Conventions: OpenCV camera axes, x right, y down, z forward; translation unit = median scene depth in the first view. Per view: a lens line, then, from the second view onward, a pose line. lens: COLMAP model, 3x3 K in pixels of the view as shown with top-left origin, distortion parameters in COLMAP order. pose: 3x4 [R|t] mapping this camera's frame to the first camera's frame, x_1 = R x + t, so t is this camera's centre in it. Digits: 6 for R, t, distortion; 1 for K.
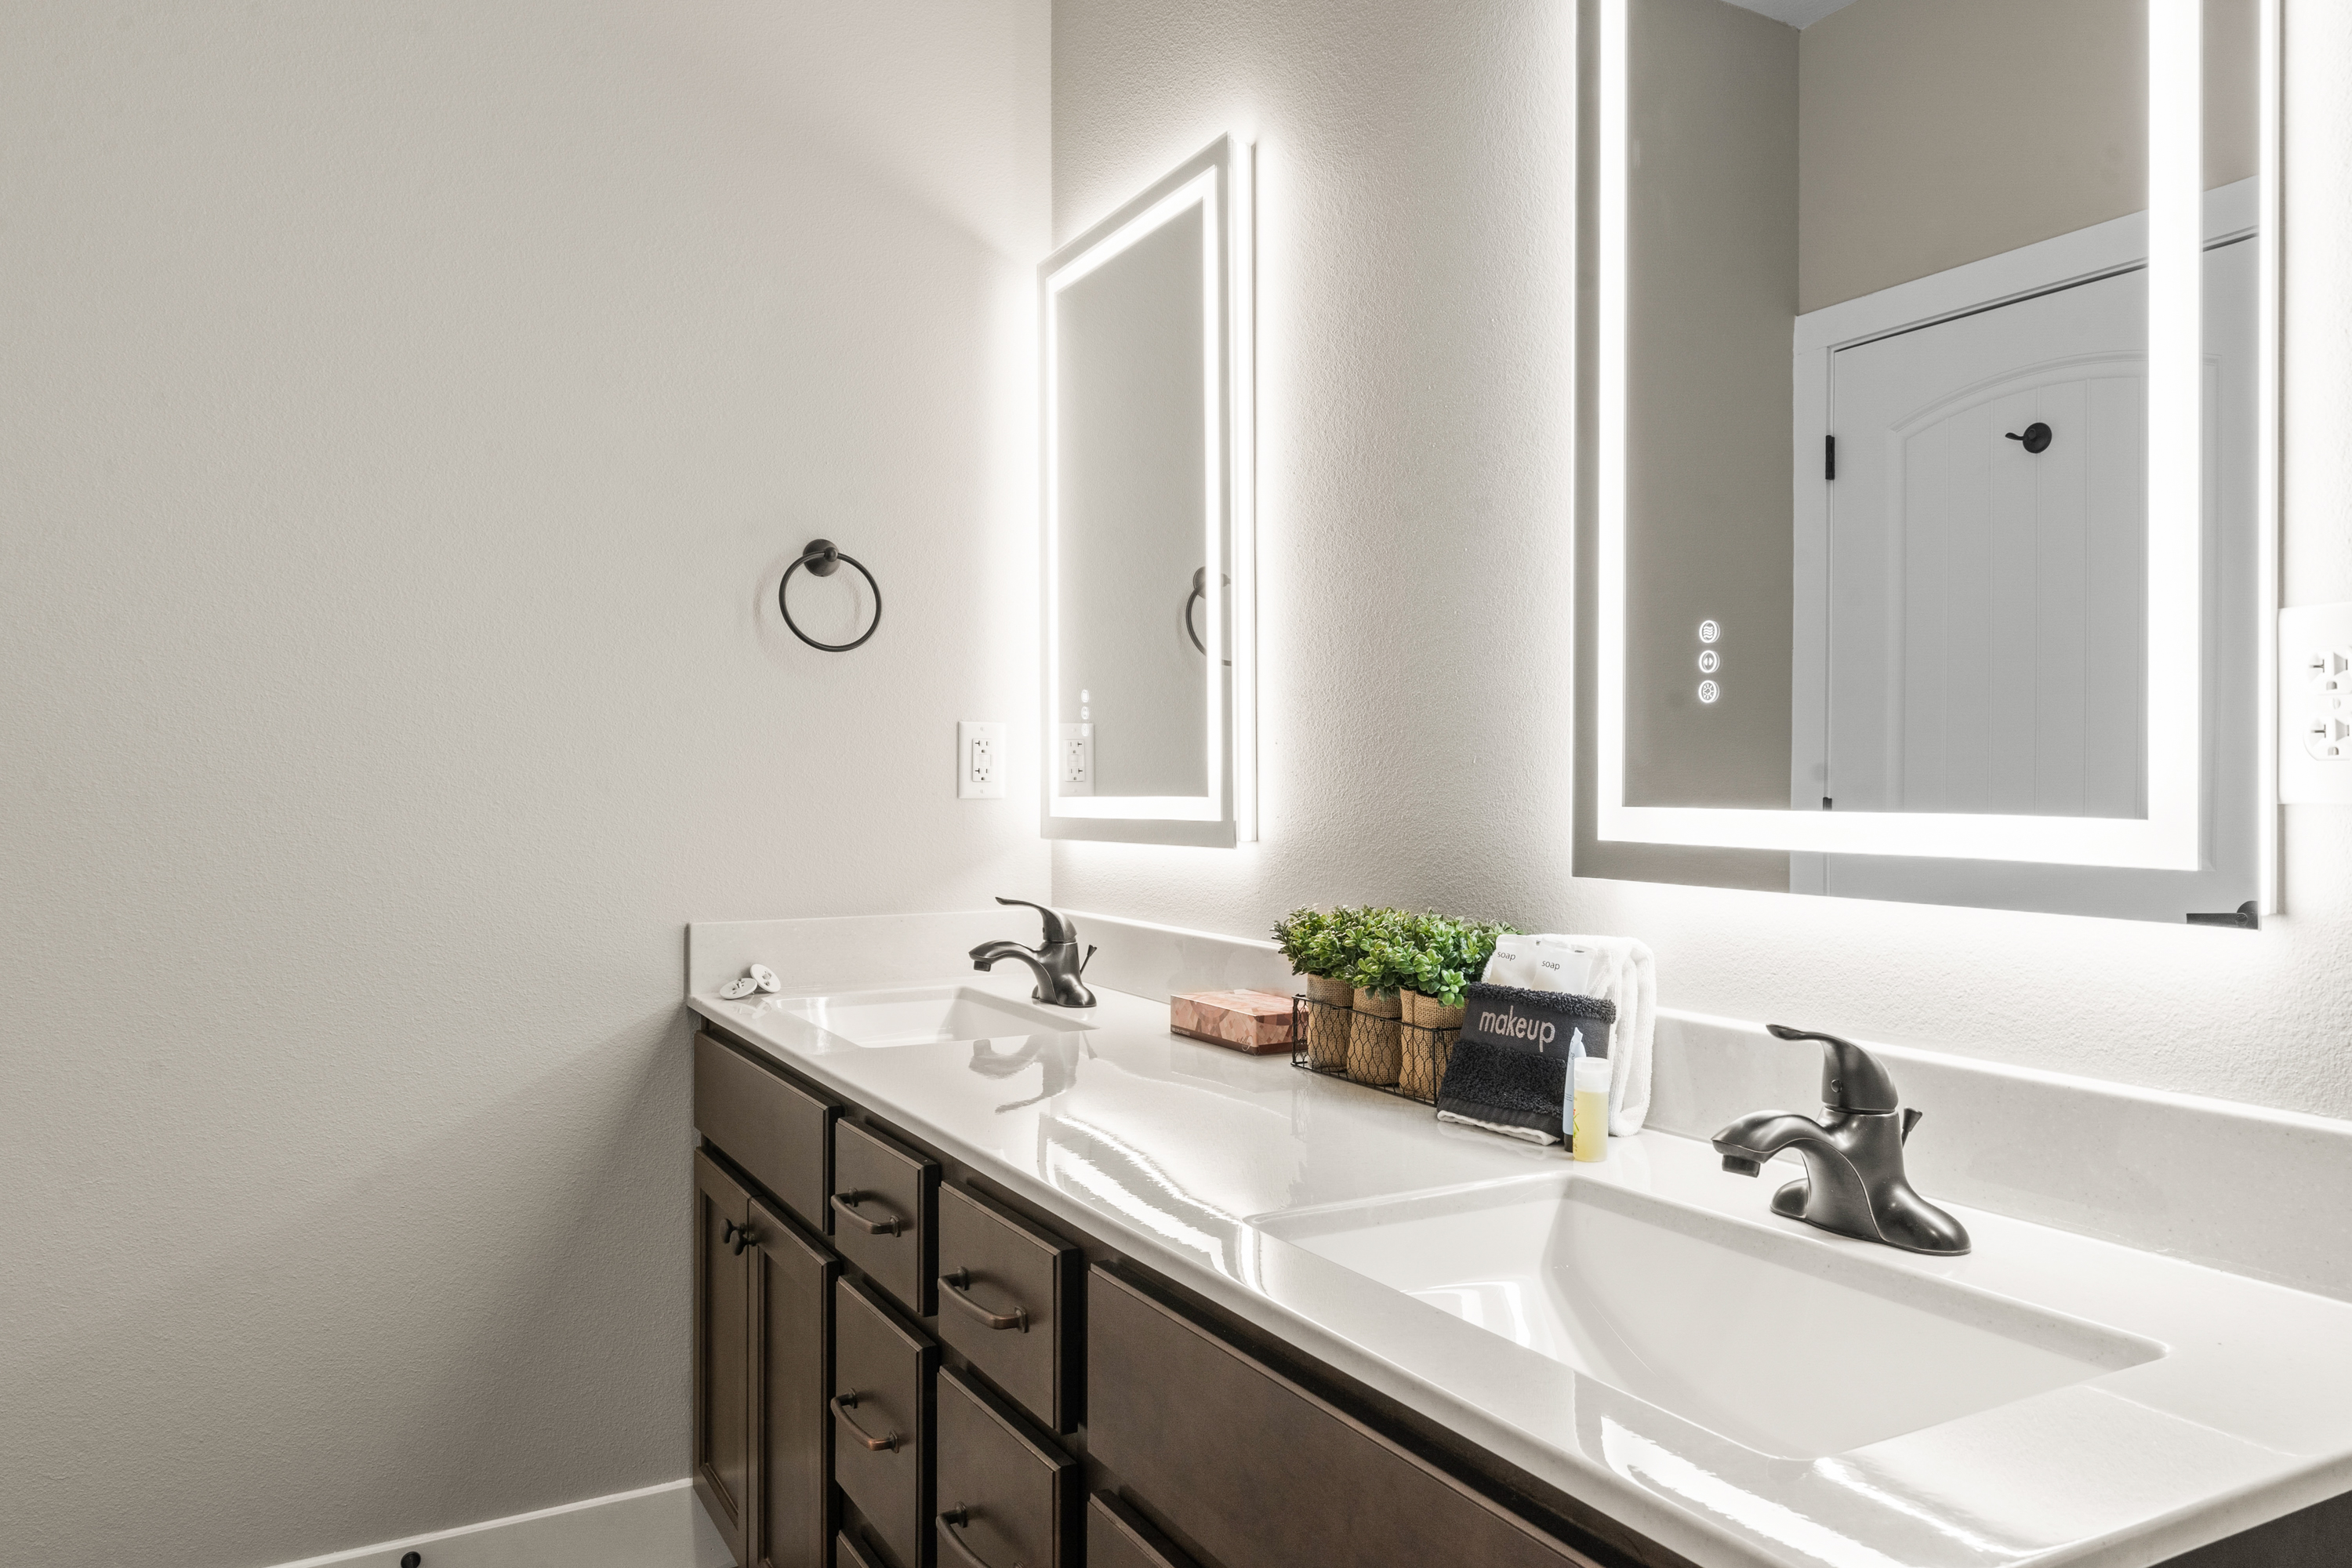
lens RADIAL K [[1651.9, 0, 1176.0], [0, 1651.9, 784.0], [0, 0, 1]] dist [0.029059, -0.001047]
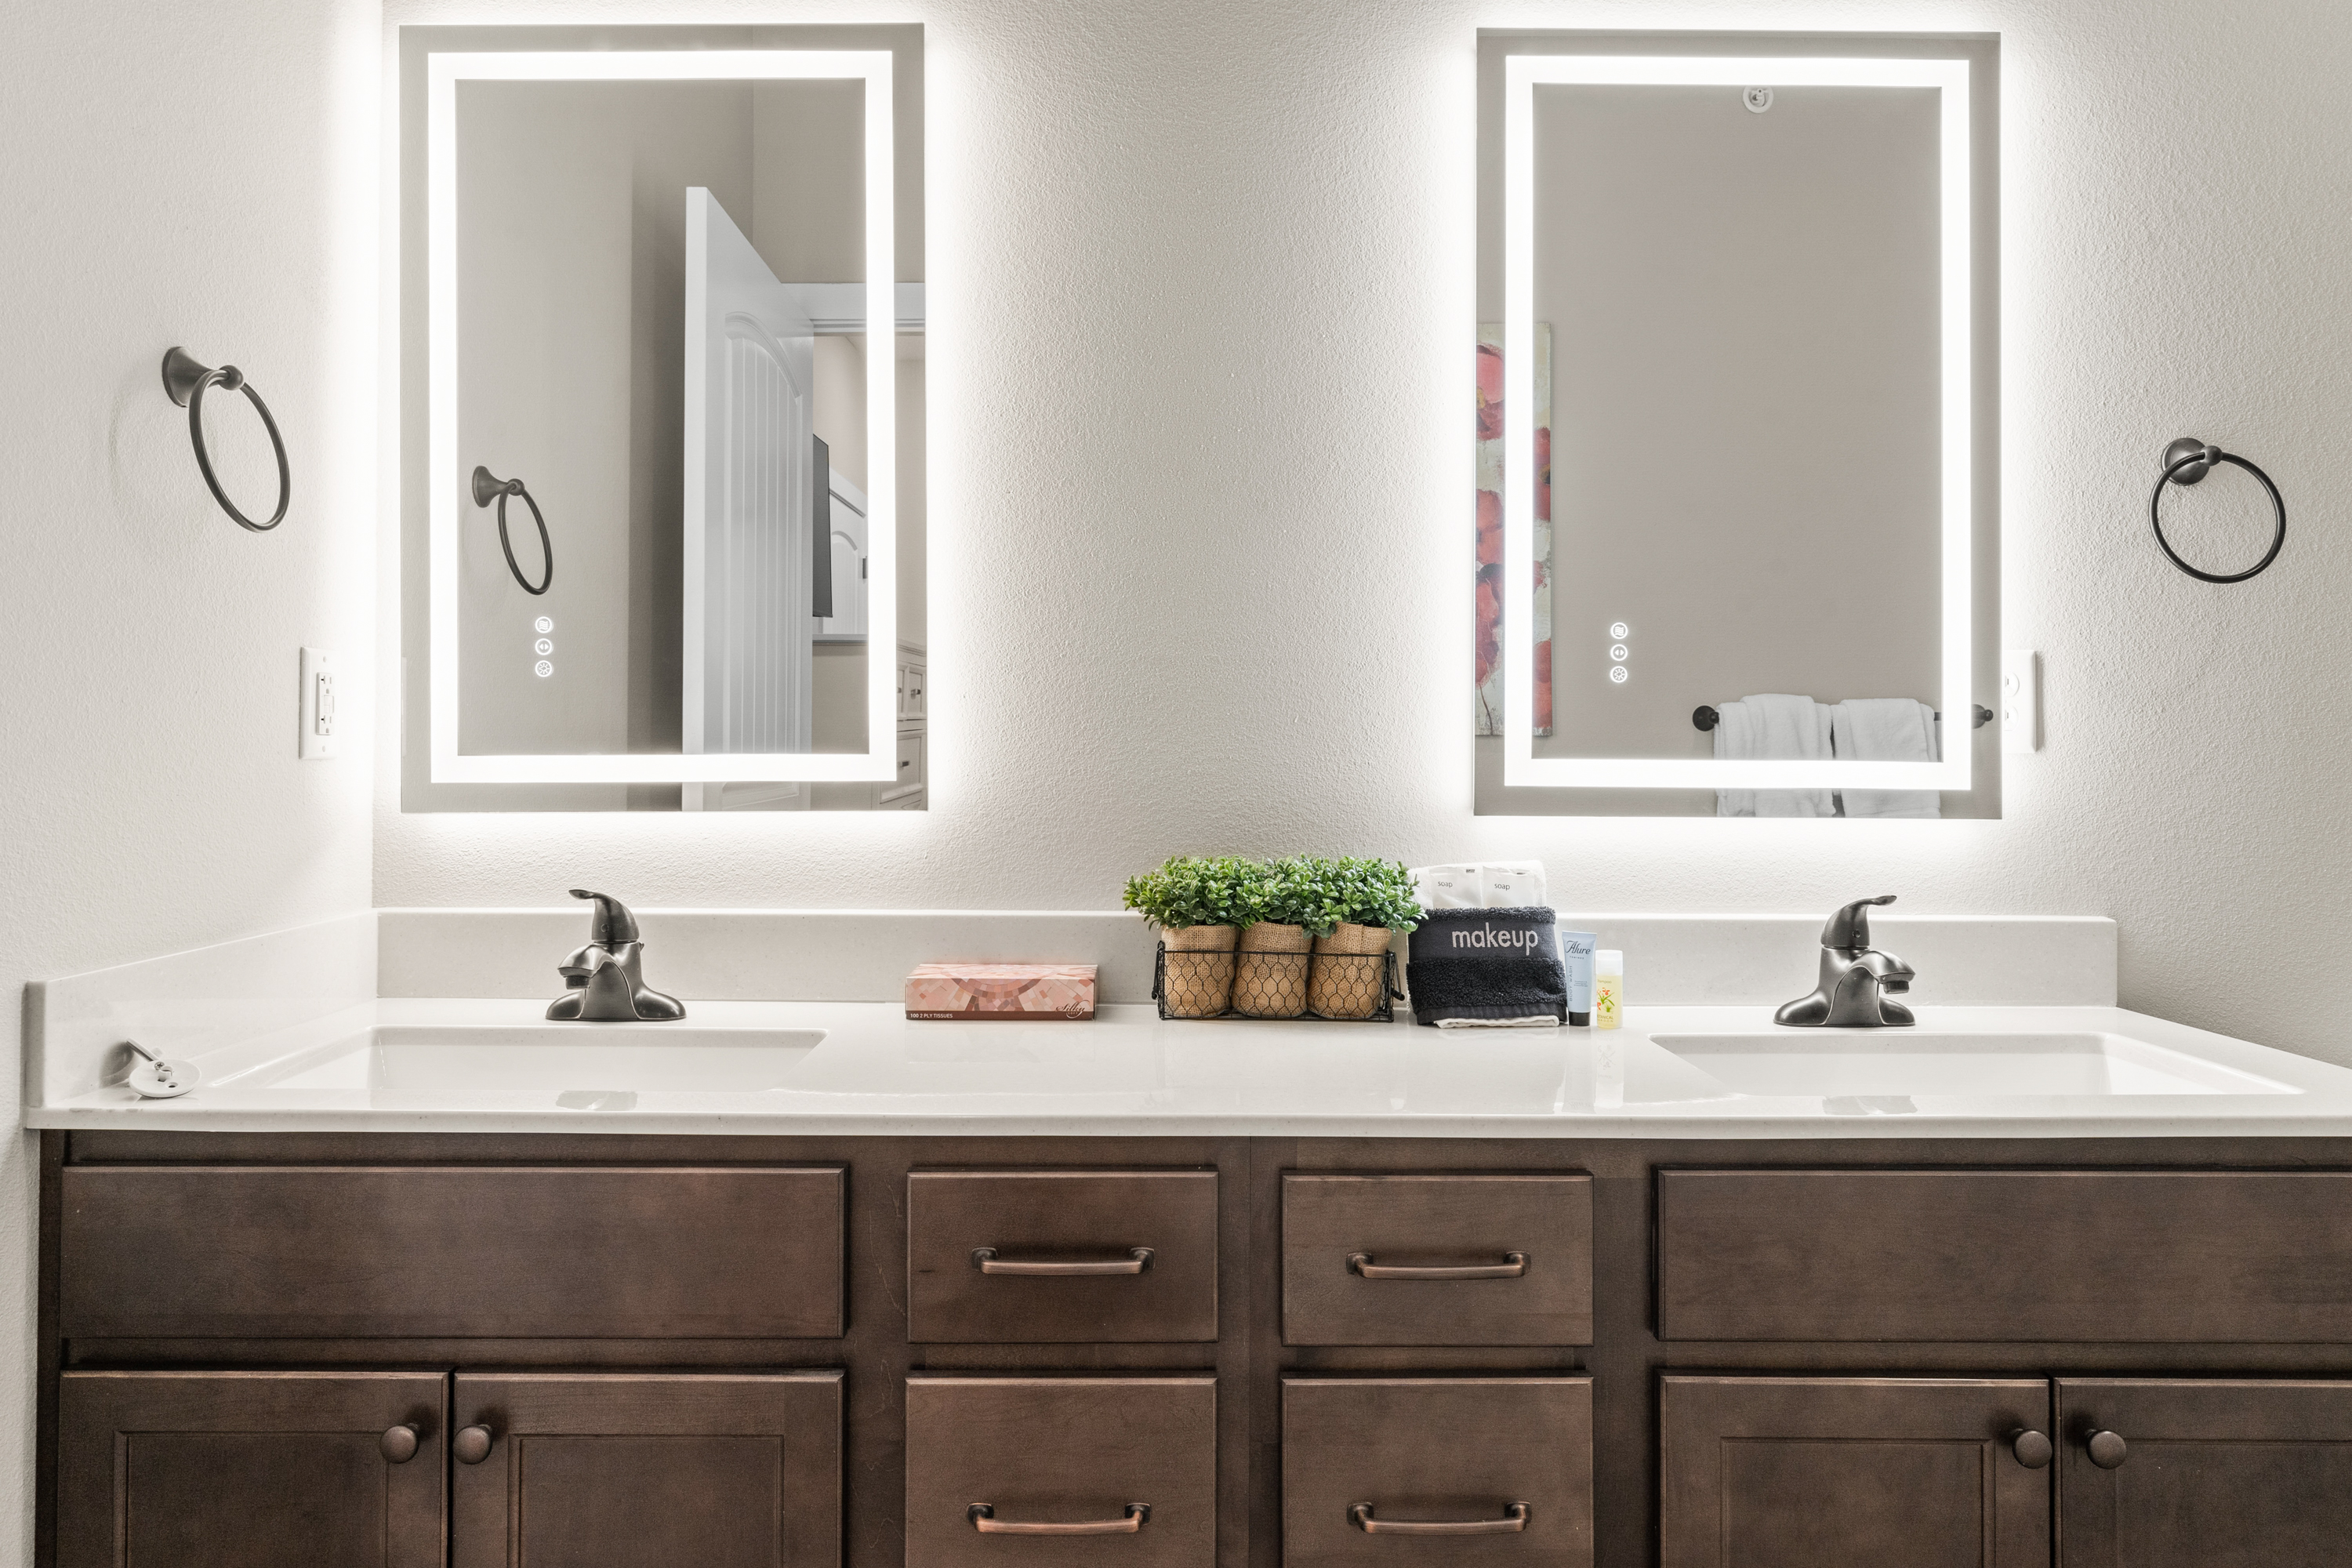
lens RADIAL K [[1608.6, 0, 1176.0], [0, 1608.6, 784.0], [0, 0, 1]] dist [0.001083, -0.000913]
pose [[0.484138, -0.011781, 0.874913, -0.935278], [-0.002433, 0.999887, 0.014810, 0.014589], [-0.874988, -0.009299, 0.484054, 0.621096]]
